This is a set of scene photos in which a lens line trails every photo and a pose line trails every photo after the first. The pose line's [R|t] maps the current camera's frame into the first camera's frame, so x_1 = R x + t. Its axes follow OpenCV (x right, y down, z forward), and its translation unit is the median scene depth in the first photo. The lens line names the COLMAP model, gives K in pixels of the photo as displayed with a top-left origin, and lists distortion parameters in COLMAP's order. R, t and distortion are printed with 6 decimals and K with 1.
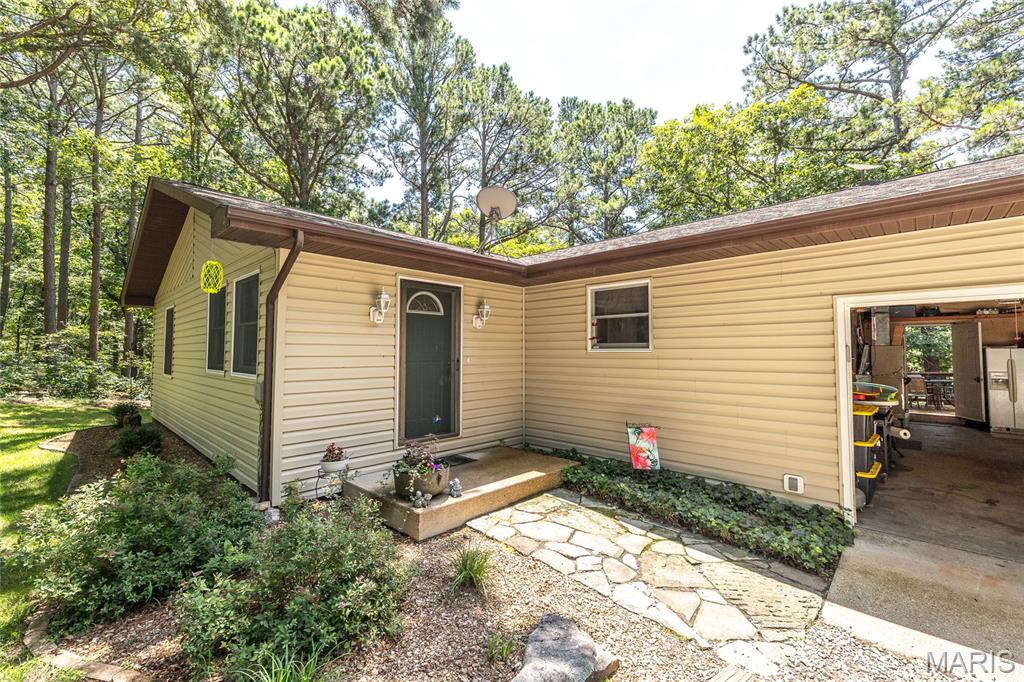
lens RADIAL K [[433.0, 0, 518.3], [0, 433.0, 335.5], [0, 0, 1]] dist [0.004789, 0.000212]
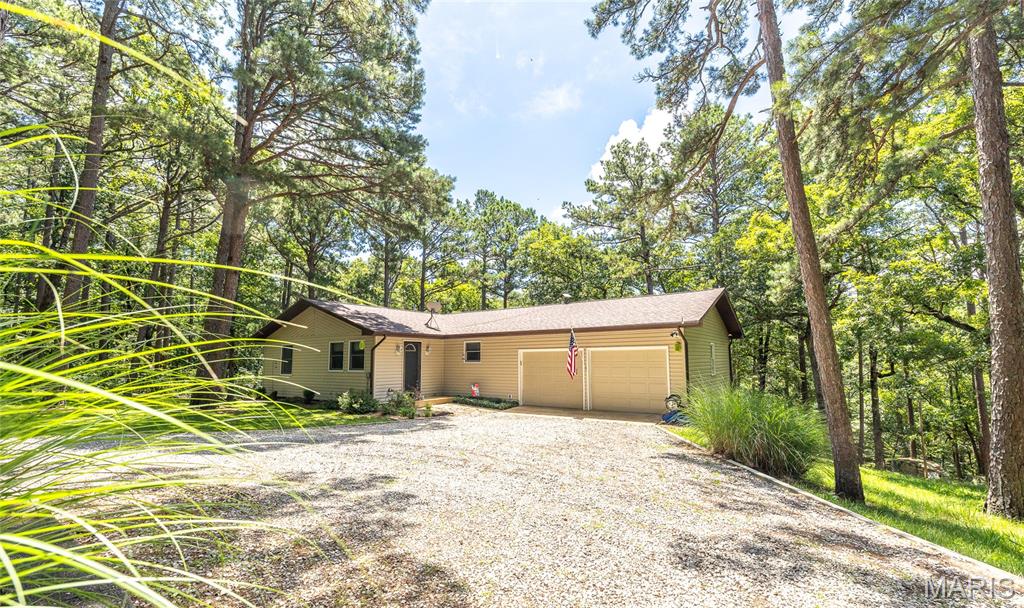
lens RADIAL K [[435.7, 0, 512.0], [0, 435.7, 304.0], [0, 0, 1]] dist [0.000537, 0.000037]
pose [[0.990494, 0.012103, 0.137023, 0.072110], [0.000332, 0.995908, -0.090367, -0.098417], [-0.137556, 0.089554, 0.986437, -2.101858]]
